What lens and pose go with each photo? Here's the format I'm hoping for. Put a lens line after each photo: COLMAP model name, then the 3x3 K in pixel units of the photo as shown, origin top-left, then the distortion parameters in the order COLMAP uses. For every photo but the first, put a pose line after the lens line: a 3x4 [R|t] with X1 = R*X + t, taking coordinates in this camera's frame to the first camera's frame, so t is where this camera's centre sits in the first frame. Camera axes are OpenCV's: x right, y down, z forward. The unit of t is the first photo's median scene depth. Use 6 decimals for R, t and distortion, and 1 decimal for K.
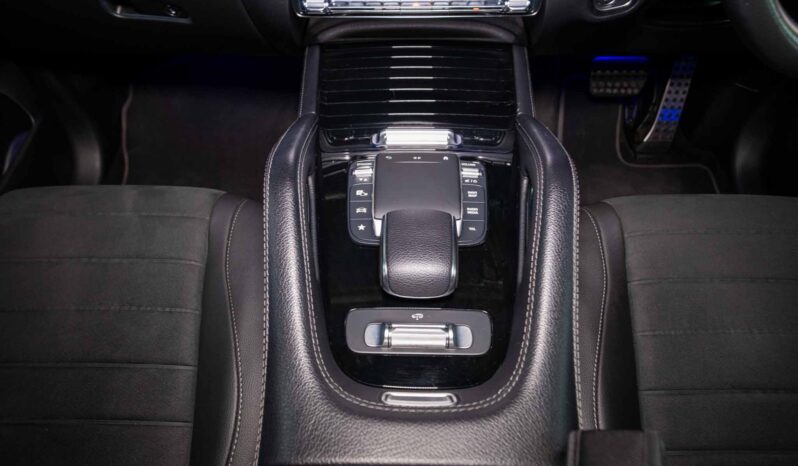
lens RADIAL K [[473.0, 0, 399.0], [0, 473.0, 233.0], [0, 0, 1]] dist [0.003666, 0.000701]
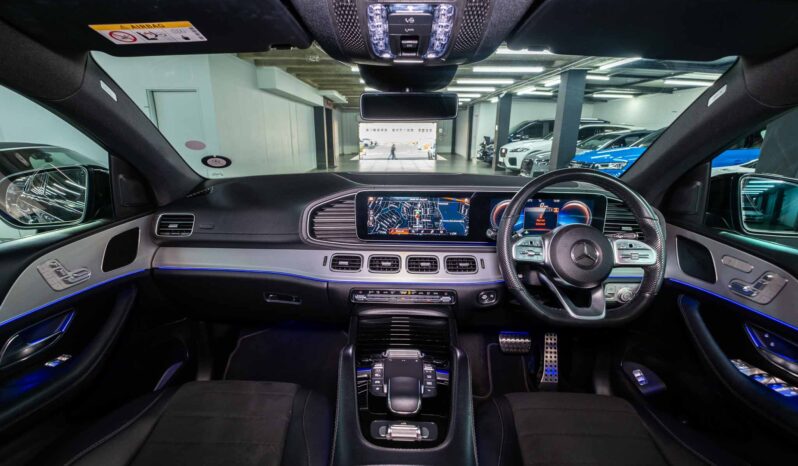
lens RADIAL K [[354.3, 0, 393.4], [0, 354.3, 236.1], [0, 0, 1]] dist [0.002375, -0.000076]
pose [[0.999700, 0.024337, 0.002896, -0.024831], [-0.017484, 0.790963, -0.611614, 0.359190], [-0.017176, 0.611380, 0.791151, -0.592774]]
